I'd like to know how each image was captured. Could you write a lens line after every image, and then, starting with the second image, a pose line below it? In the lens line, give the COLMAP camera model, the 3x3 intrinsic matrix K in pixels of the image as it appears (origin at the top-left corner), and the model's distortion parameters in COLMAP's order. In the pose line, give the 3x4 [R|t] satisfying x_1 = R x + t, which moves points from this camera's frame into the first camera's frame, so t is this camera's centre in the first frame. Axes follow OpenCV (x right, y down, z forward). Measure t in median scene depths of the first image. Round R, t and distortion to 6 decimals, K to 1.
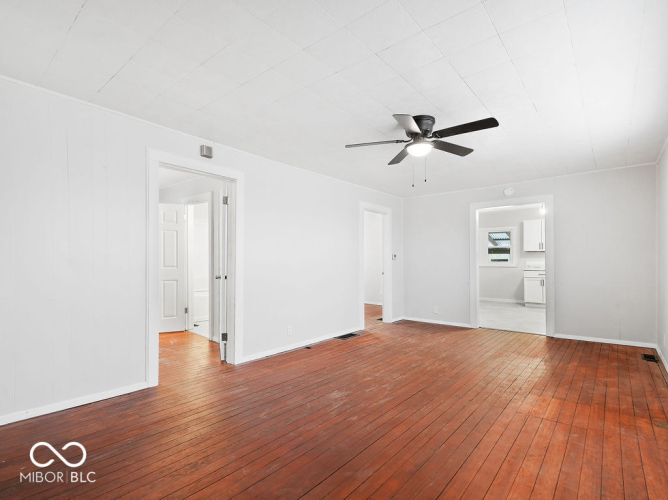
lens RADIAL K [[340.4, 0, 330.0], [0, 340.4, 253.8], [0, 0, 1]] dist [0.000089, -0.000196]
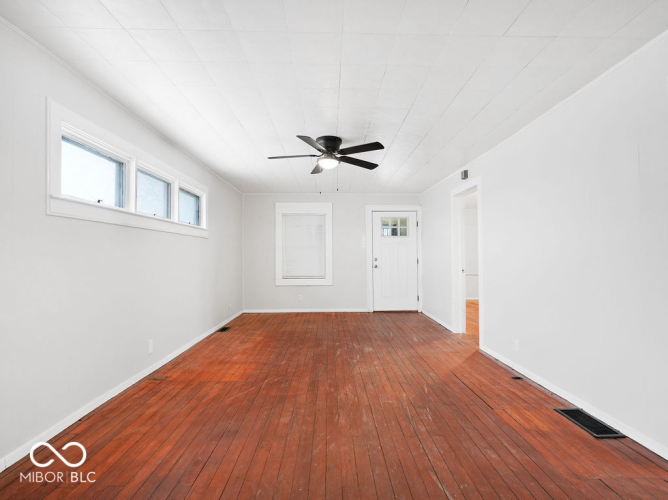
lens RADIAL K [[340.4, 0, 330.0], [0, 340.4, 253.8], [0, 0, 1]] dist [0.000089, -0.000196]
pose [[-0.767390, -0.005305, -0.641158, 0.993655], [0.017656, 0.999412, -0.029402, 0.042150], [0.640937, -0.033883, -0.766845, 1.861792]]
